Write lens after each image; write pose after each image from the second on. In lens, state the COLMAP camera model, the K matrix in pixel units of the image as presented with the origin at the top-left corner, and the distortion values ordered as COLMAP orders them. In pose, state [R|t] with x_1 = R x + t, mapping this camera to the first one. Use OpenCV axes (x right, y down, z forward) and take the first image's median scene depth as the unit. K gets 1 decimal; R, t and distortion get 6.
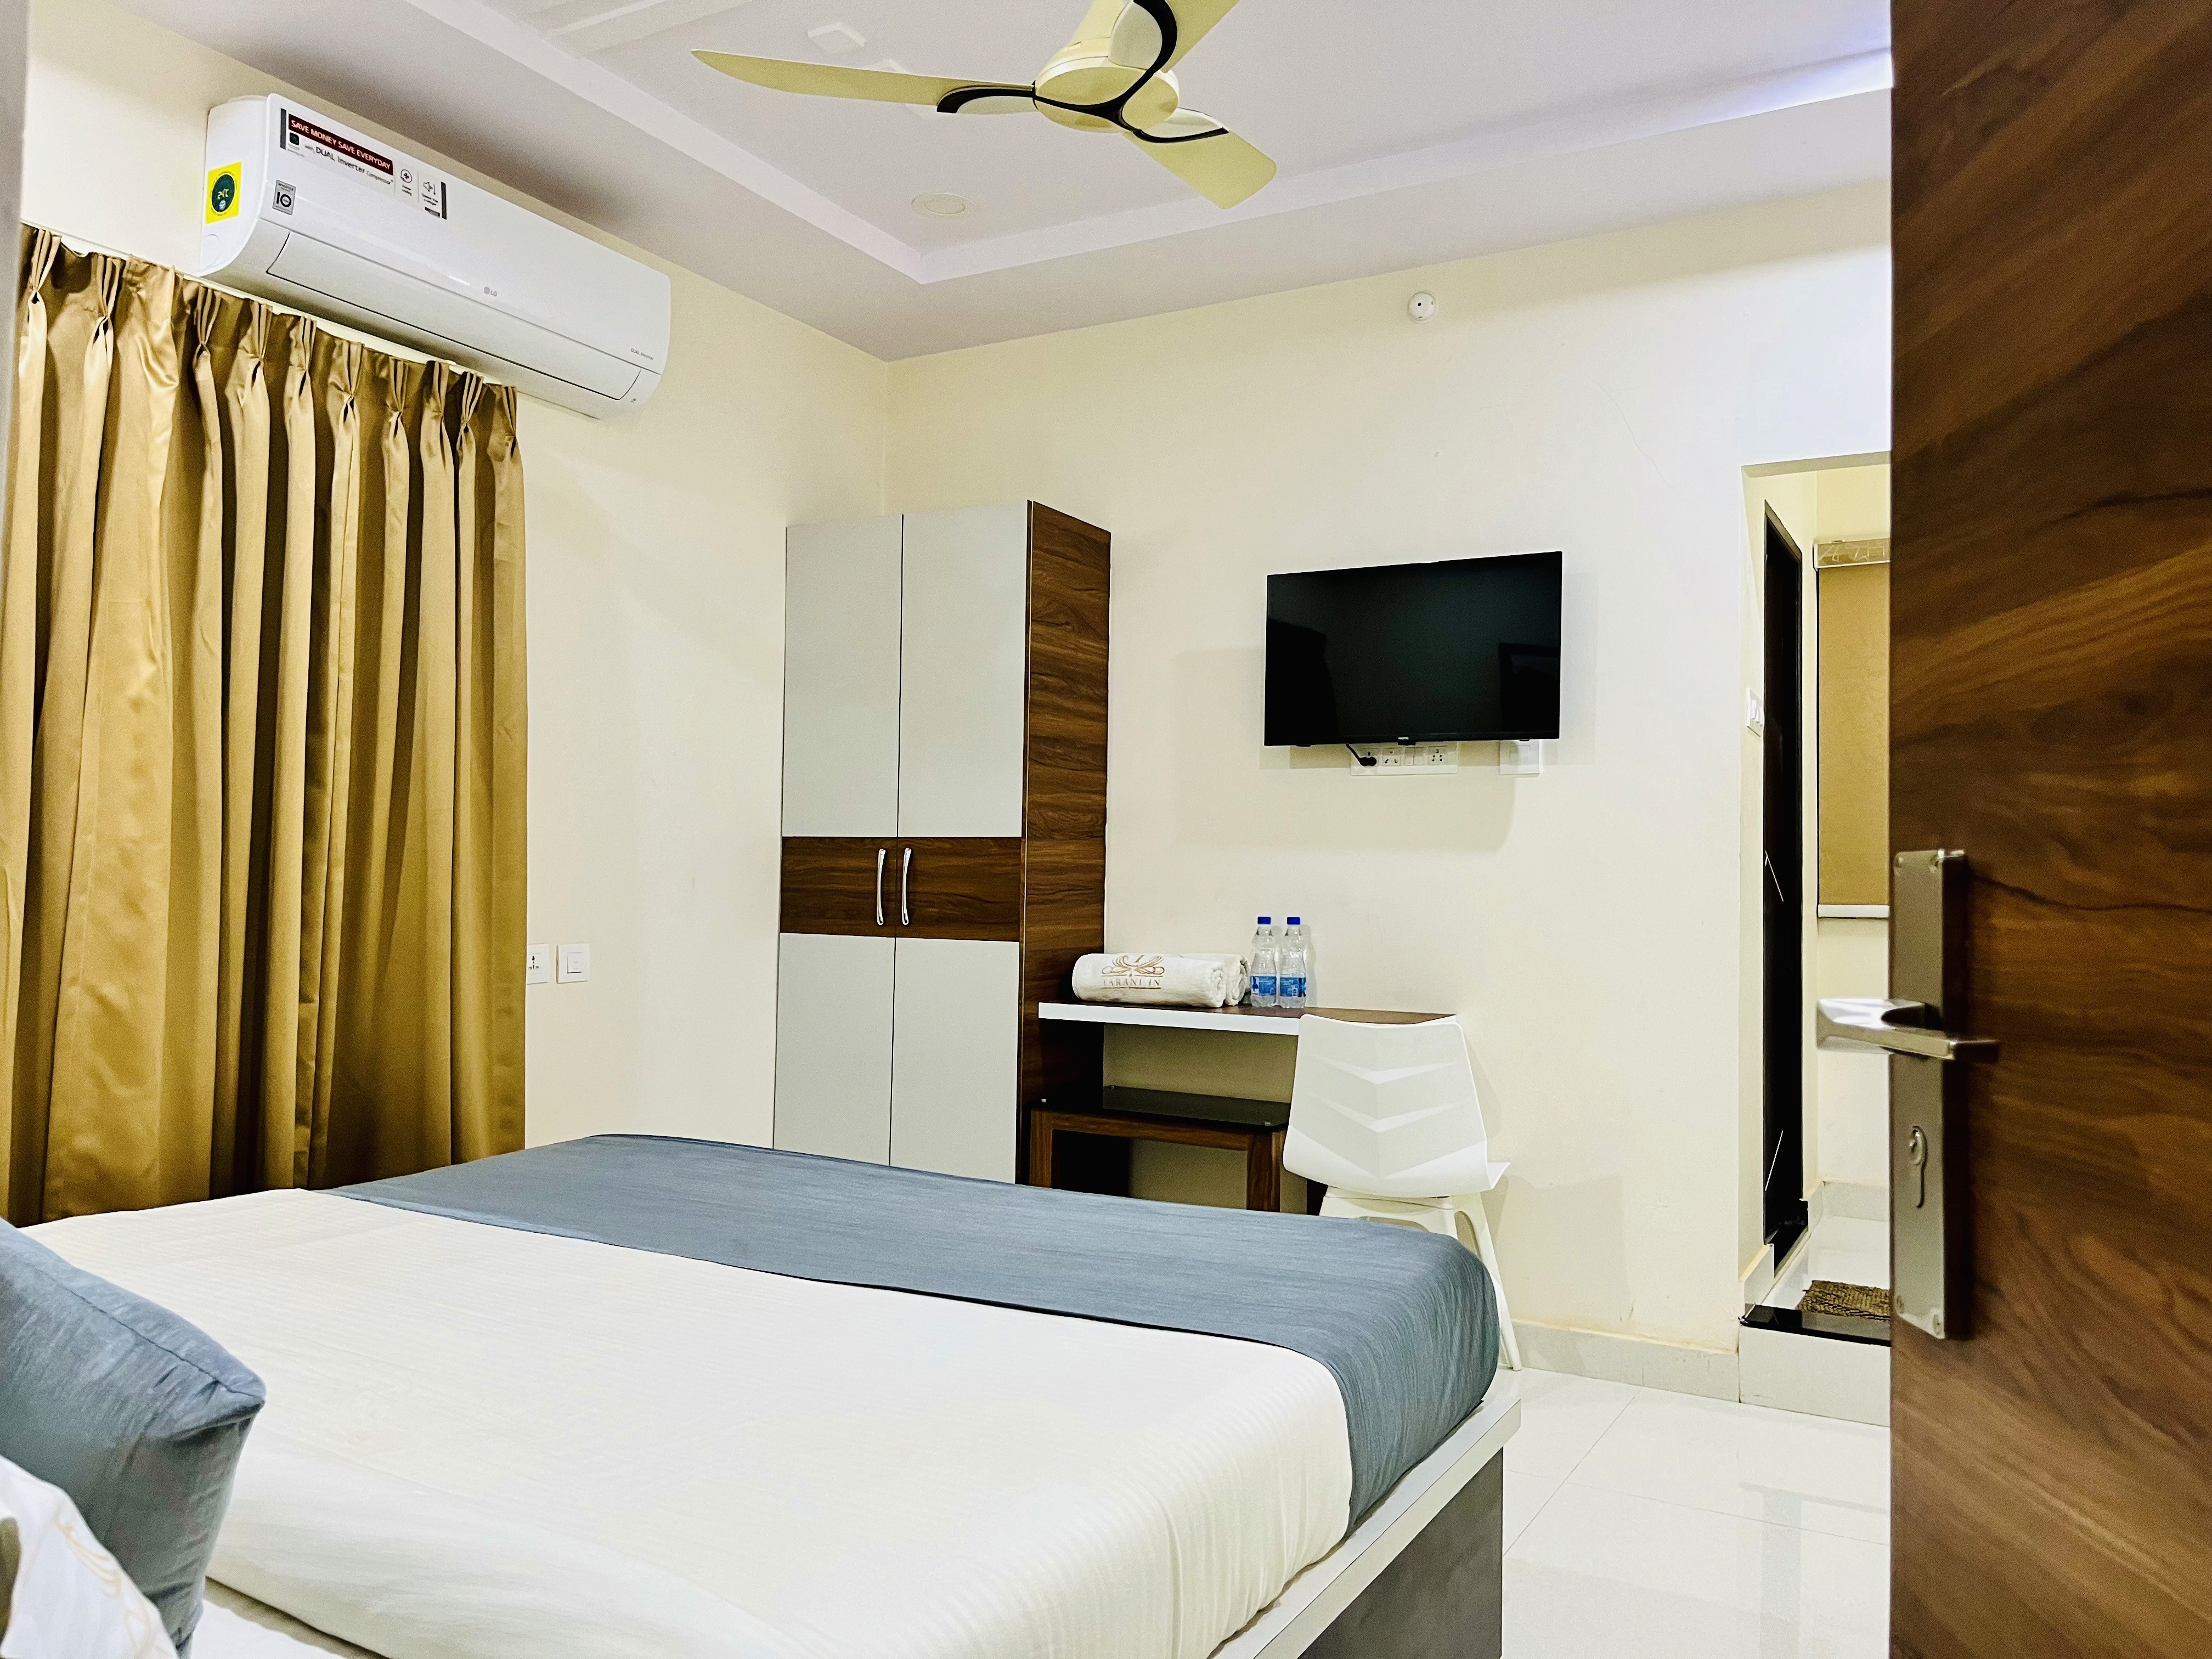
lens RADIAL K [[1665.7, 0, 1156.8], [0, 1665.7, 826.3], [0, 0, 1]] dist [0.049869, -0.075055]
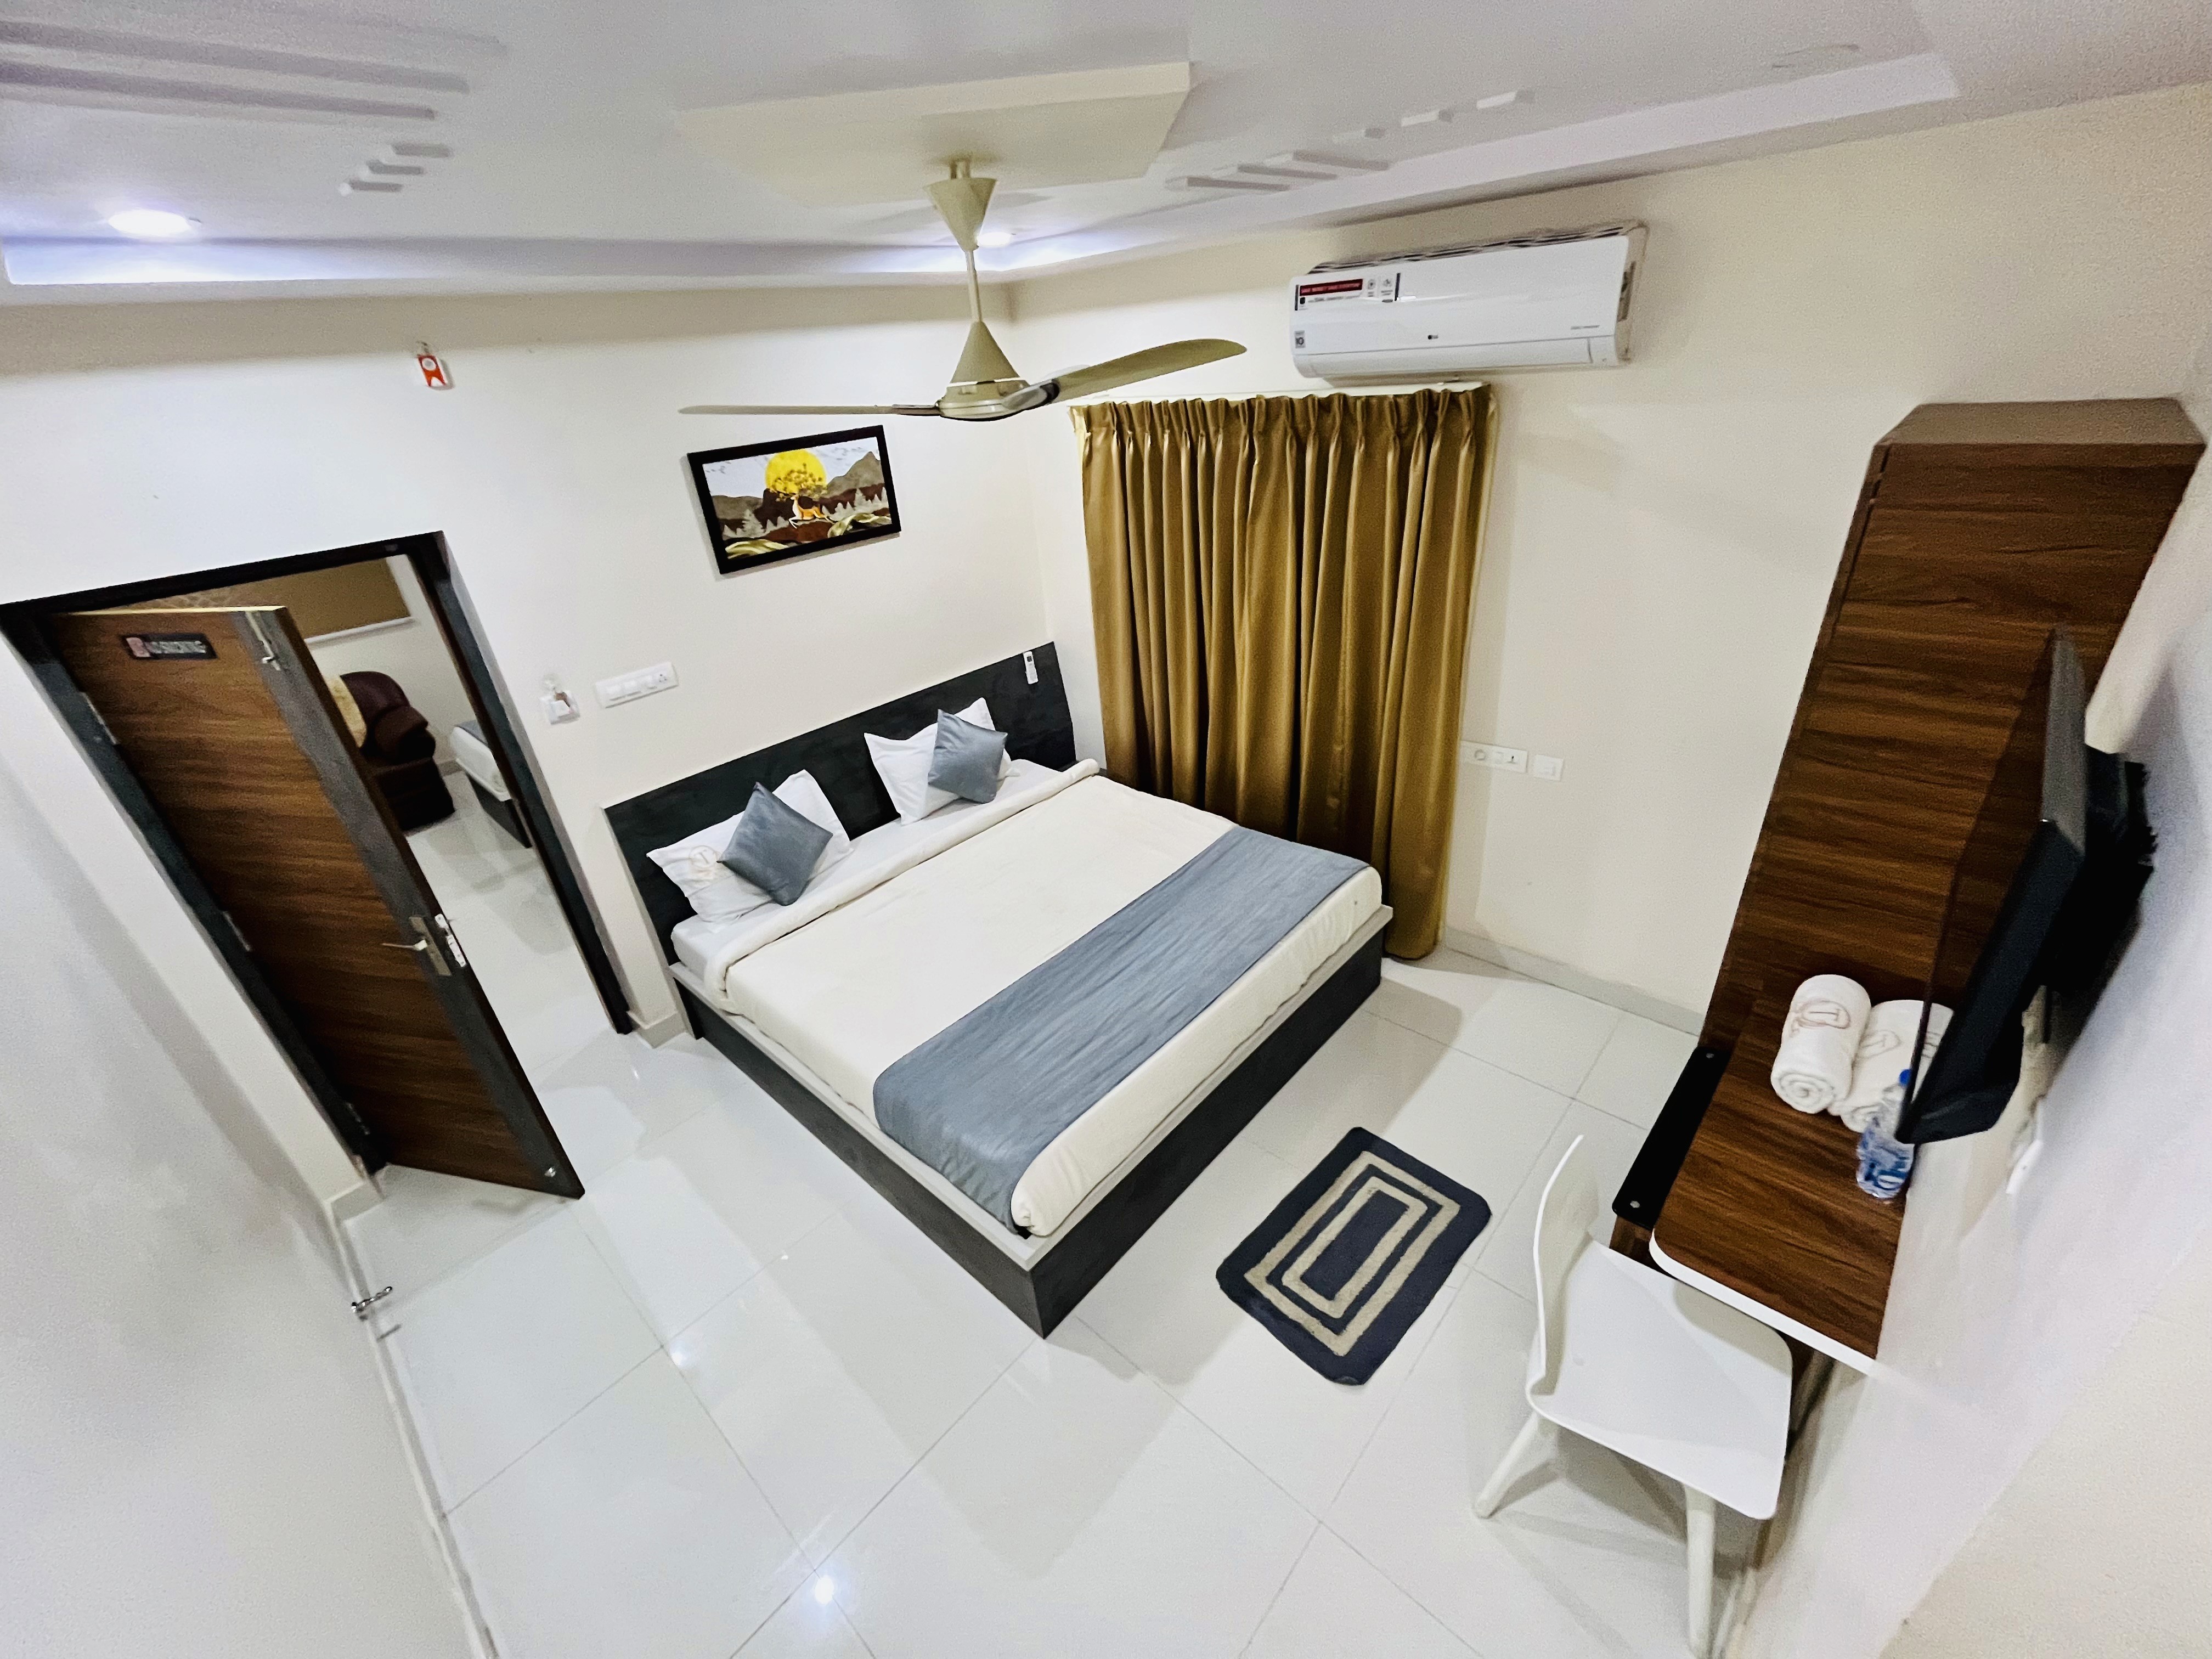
lens RADIAL K [[902.5, 0, 1109.6], [0, 902.5, 829.5], [0, 0, 1]] dist [-0.000923, 0.000756]
pose [[-0.258006, 0.452926, -0.853400, 0.526052], [0.090017, 0.890732, 0.445525, -0.295663], [0.961941, 0.038128, -0.270586, 0.907062]]
